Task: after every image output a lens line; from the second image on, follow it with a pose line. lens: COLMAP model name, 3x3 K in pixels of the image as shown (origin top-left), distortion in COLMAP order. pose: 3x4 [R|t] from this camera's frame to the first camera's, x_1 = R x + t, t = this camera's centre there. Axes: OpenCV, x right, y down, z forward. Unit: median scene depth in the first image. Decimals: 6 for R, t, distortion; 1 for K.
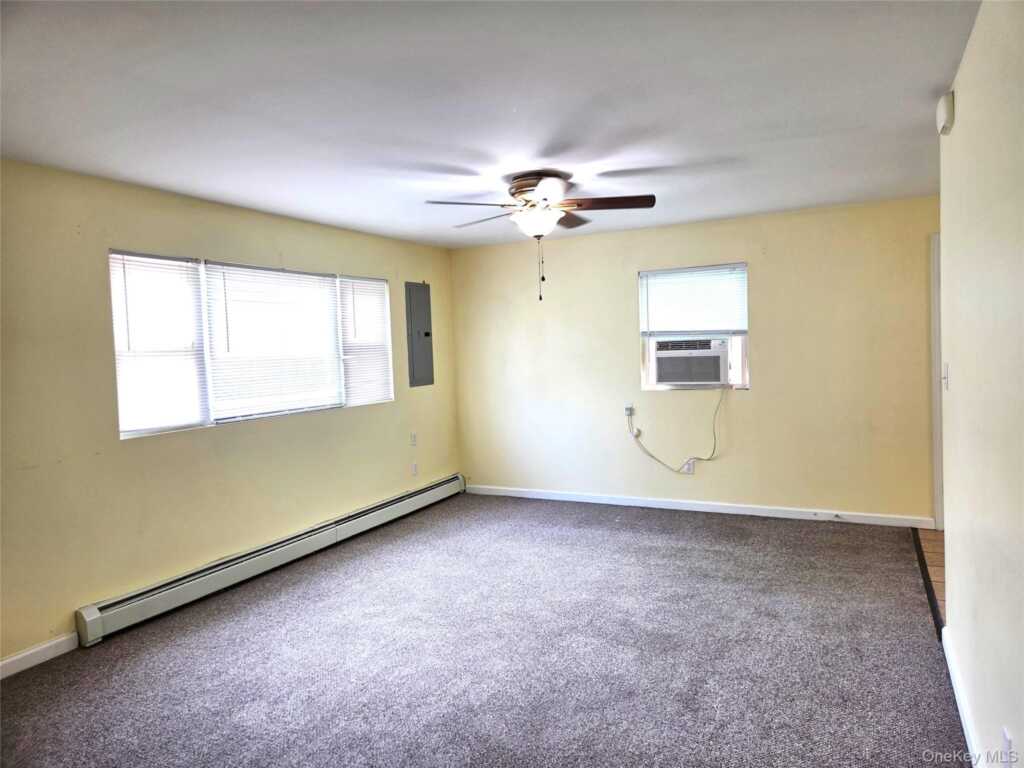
lens RADIAL K [[680.5, 0, 512.0], [0, 680.5, 384.0], [0, 0, 1]] dist [0.061959, -0.000318]
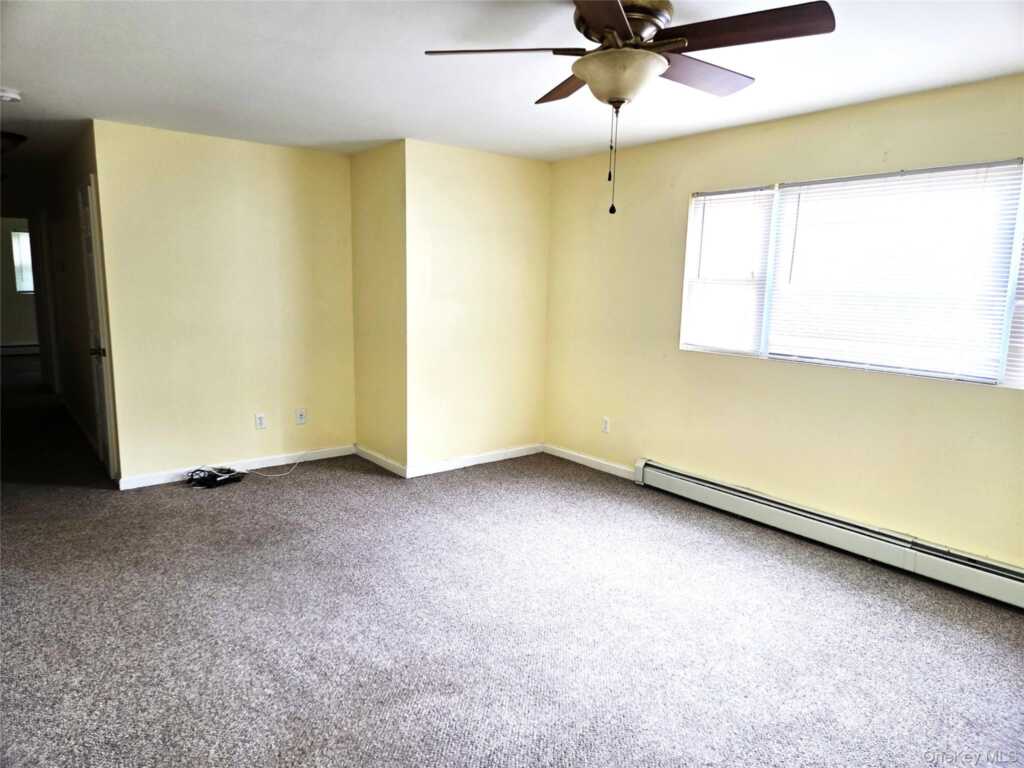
lens RADIAL K [[667.0, 0, 512.0], [0, 667.0, 384.0], [0, 0, 1]] dist [0.044578, -0.000032]
pose [[-0.416666, 0.170084, -0.893006, 0.597303], [-0.057761, 0.975403, 0.212729, -0.089418], [0.907223, 0.140218, -0.396593, 1.094670]]
